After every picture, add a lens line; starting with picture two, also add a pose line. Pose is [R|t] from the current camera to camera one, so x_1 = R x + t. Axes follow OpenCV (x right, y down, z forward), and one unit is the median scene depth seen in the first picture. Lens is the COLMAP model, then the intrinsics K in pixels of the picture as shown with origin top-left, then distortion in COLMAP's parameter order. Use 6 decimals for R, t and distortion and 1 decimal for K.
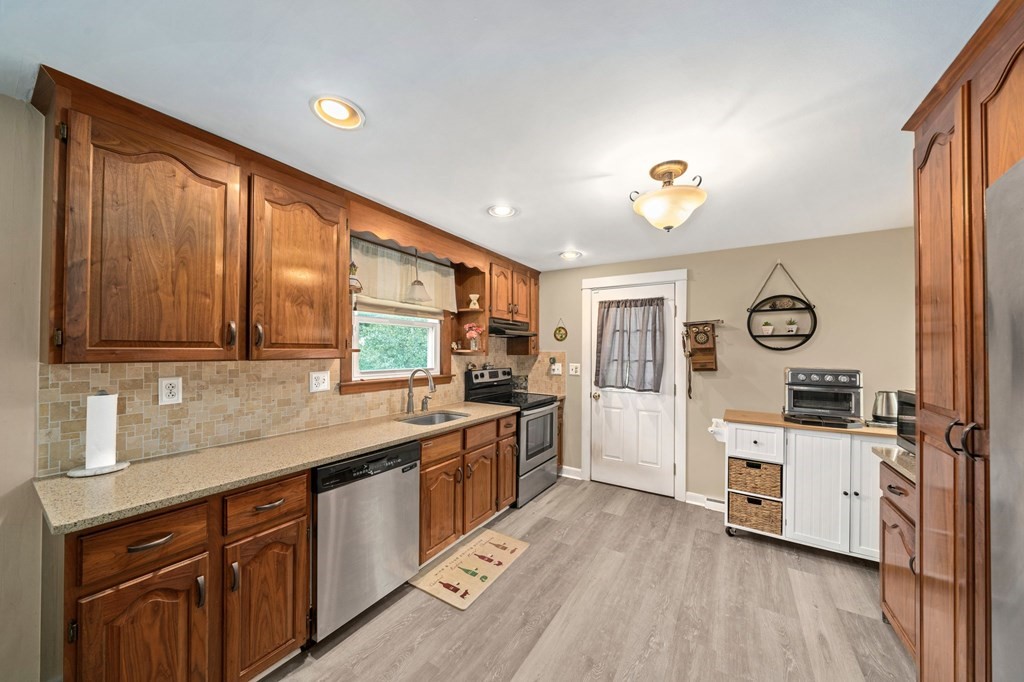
lens RADIAL K [[348.0, 0, 508.2], [0, 348.0, 346.6], [0, 0, 1]] dist [-0.006810, -0.000173]
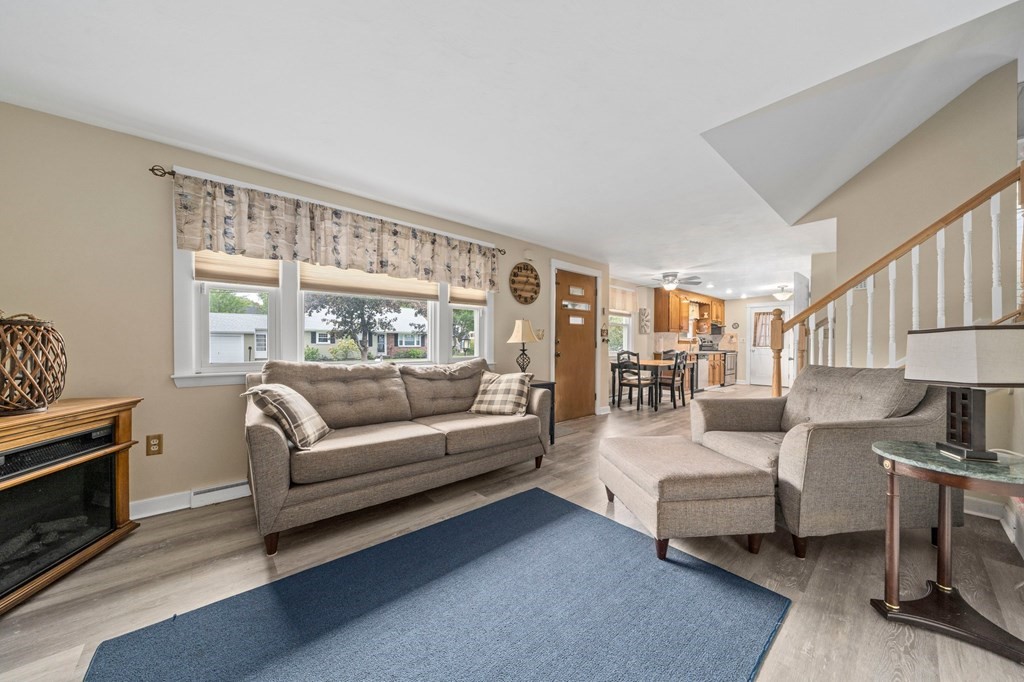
lens RADIAL K [[348.0, 0, 508.4], [0, 348.0, 348.1], [0, 0, 1]] dist [-0.006810, -0.000173]
pose [[0.958747, -0.002286, -0.284251, -0.950181], [0.008104, 0.999781, 0.019292, 0.082665], [0.284144, -0.020800, 0.958556, -2.475669]]
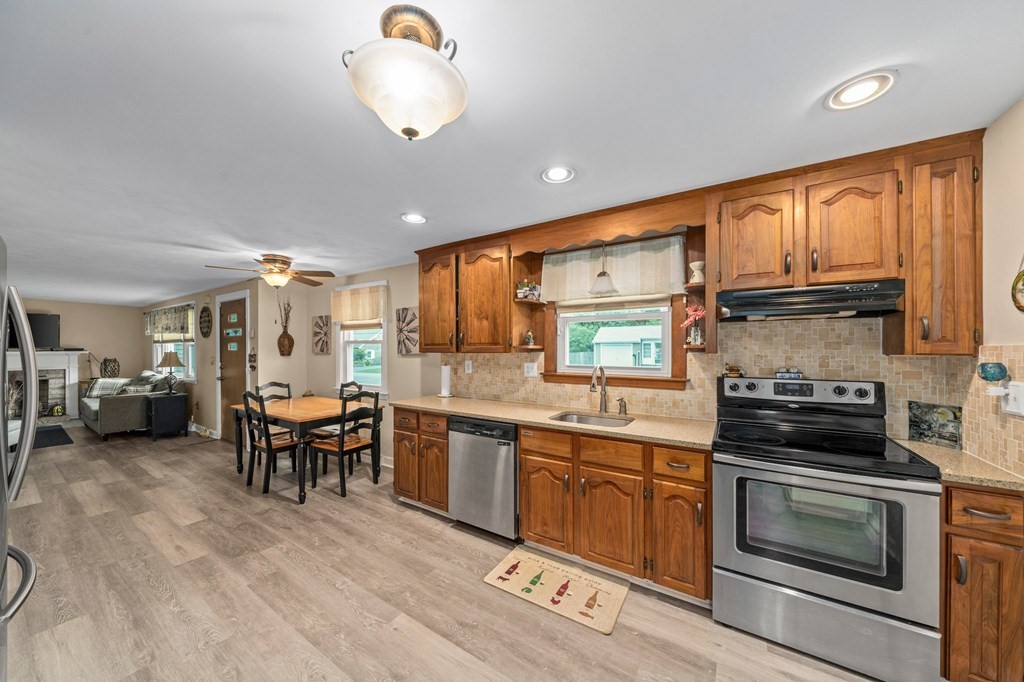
lens RADIAL K [[348.0, 0, 513.0], [0, 348.0, 346.0], [0, 0, 1]] dist [-0.006810, -0.000173]
pose [[0.001105, -0.012275, -0.999924, 0.649002], [0.013427, 0.999835, -0.012259, 0.017314], [0.999909, -0.013412, 0.001269, 0.723759]]
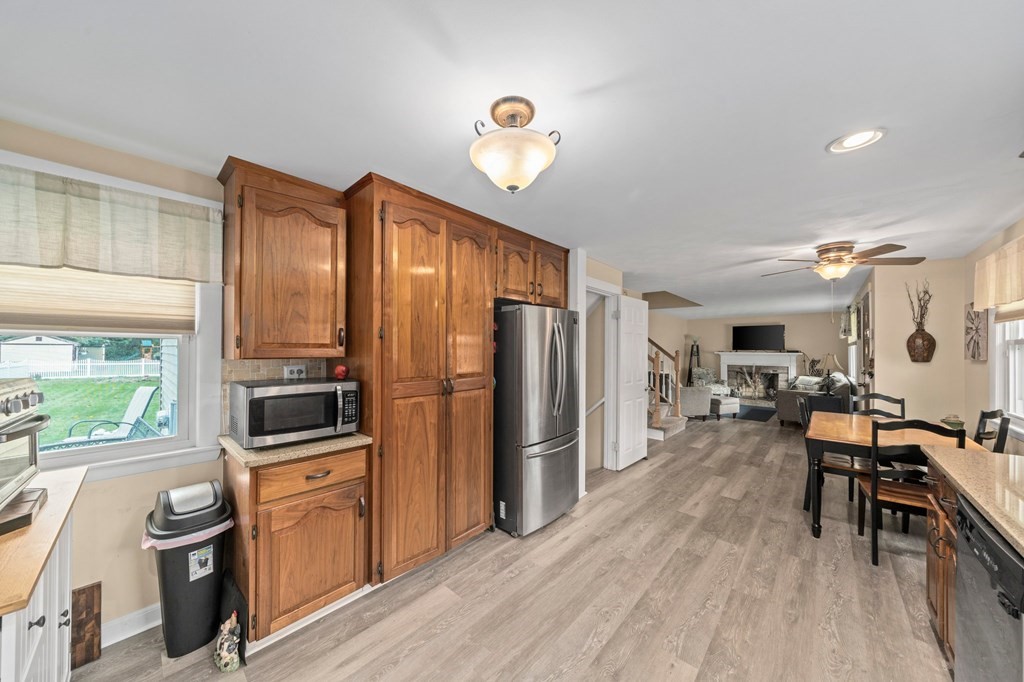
lens RADIAL K [[348.0, 0, 508.8], [0, 348.0, 347.1], [0, 0, 1]] dist [-0.006810, -0.000173]
pose [[-0.986062, -0.013976, 0.165790, 0.209307], [-0.016585, 0.999759, -0.014363, 0.017190], [-0.165549, -0.016913, -0.986057, 1.092515]]
